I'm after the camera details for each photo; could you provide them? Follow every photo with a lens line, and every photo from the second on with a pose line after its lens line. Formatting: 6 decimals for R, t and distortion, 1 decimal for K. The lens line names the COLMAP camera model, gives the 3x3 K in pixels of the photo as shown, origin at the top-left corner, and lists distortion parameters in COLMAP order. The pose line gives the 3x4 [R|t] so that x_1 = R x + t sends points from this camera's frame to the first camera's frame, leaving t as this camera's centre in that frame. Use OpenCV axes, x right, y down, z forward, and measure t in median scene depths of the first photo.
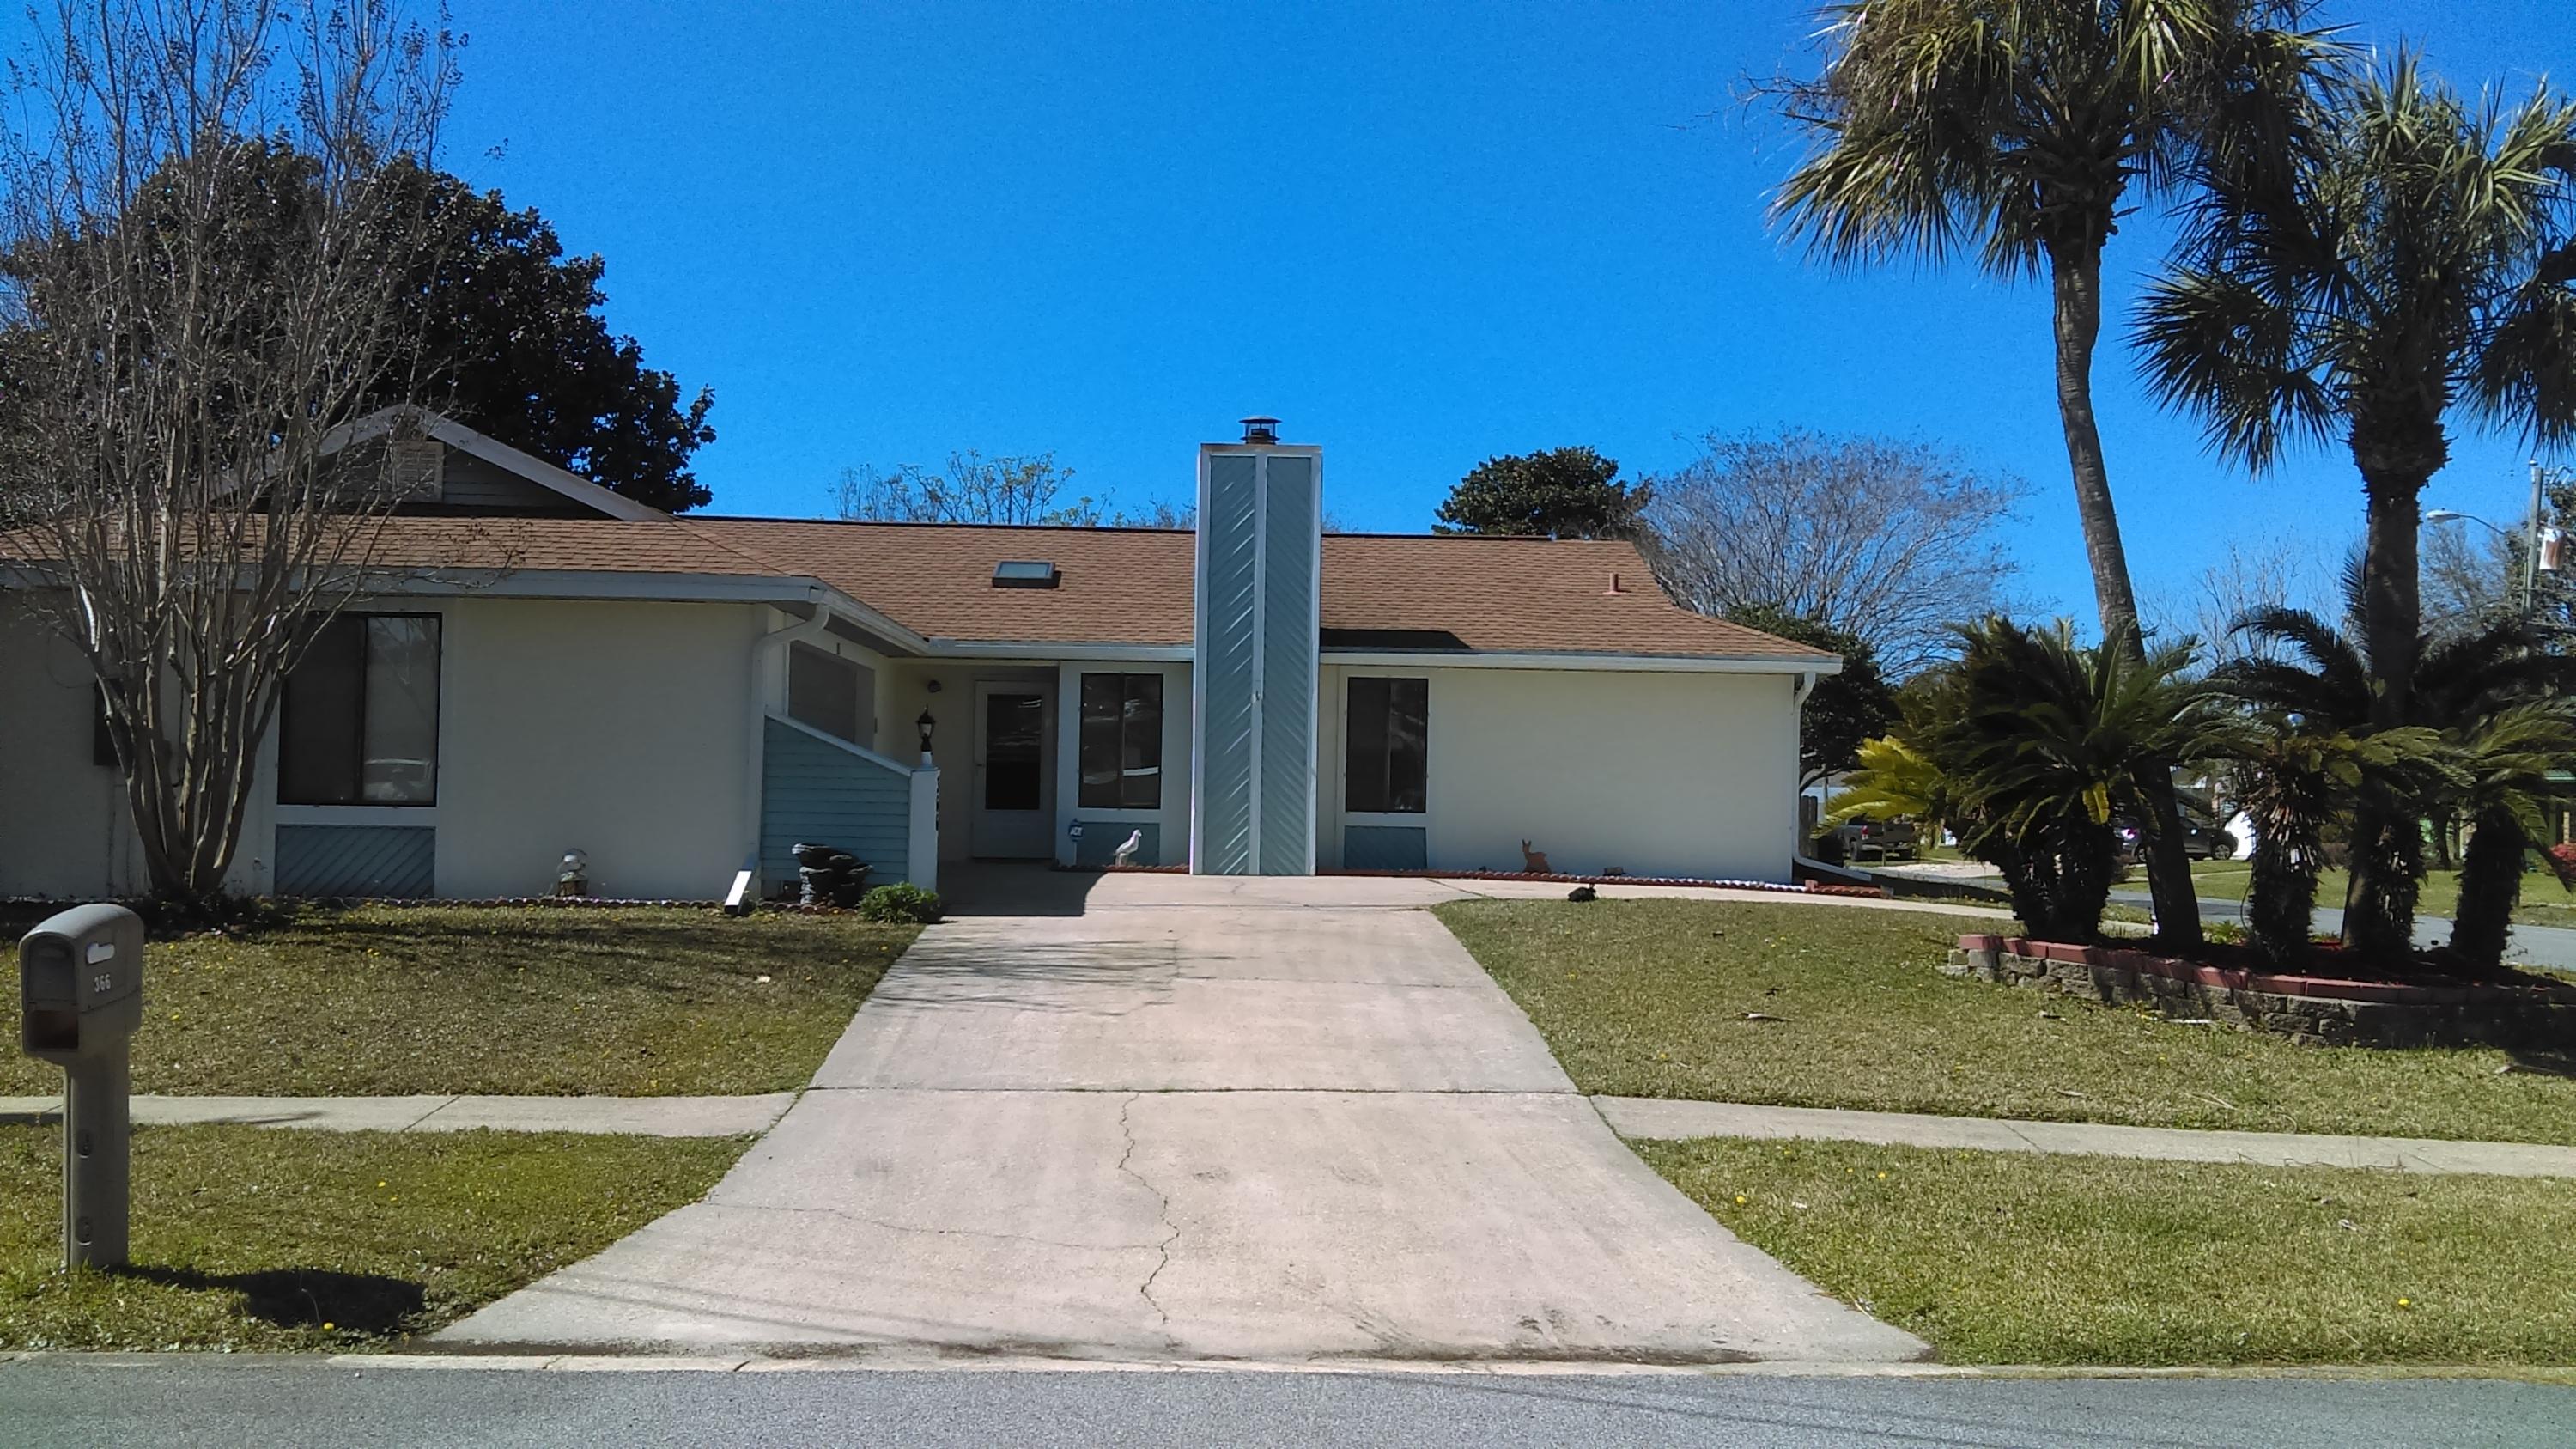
lens RADIAL K [[2219.1, 0, 1320.3], [0, 2219.1, 722.1], [0, 0, 1]] dist [0.214103, -0.480922]
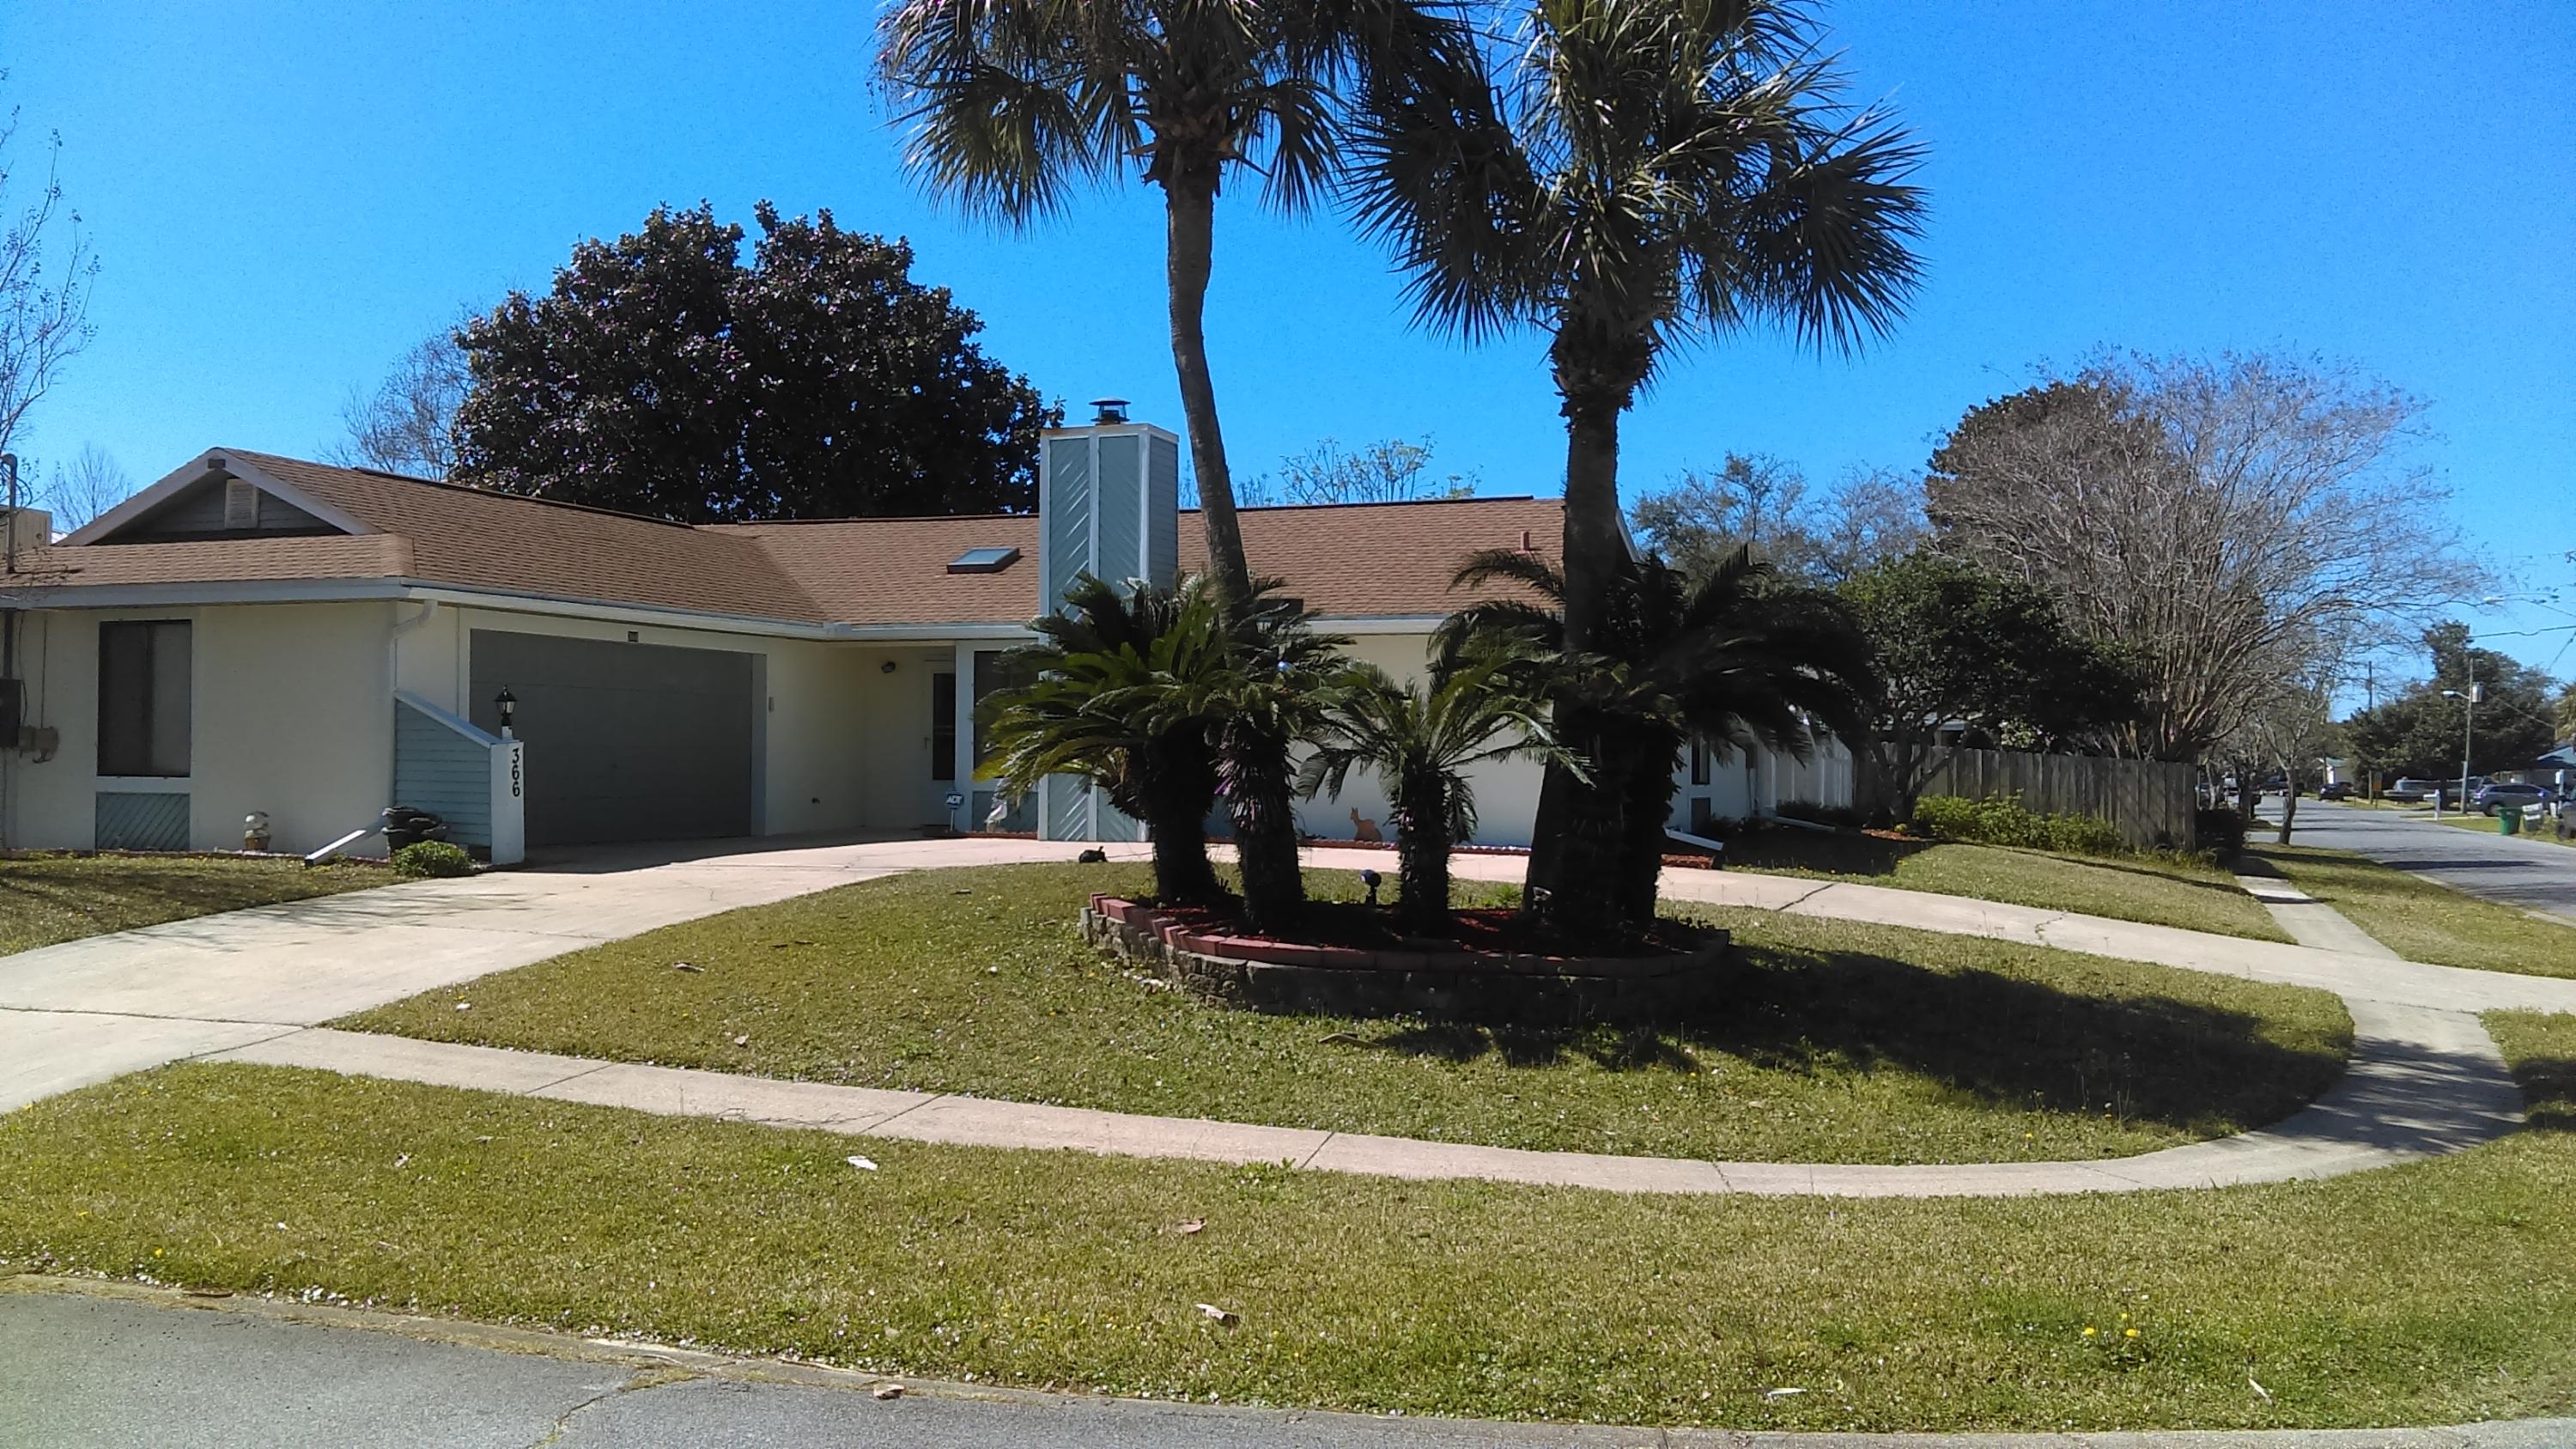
lens RADIAL K [[2219.1, 0, 1320.3], [0, 2219.1, 722.1], [0, 0, 1]] dist [0.214103, -0.480922]
pose [[0.912653, -0.016483, -0.408404, 0.672983], [0.020292, 0.999782, 0.004996, 0.013894], [0.408232, -0.012847, 0.912788, 0.124670]]
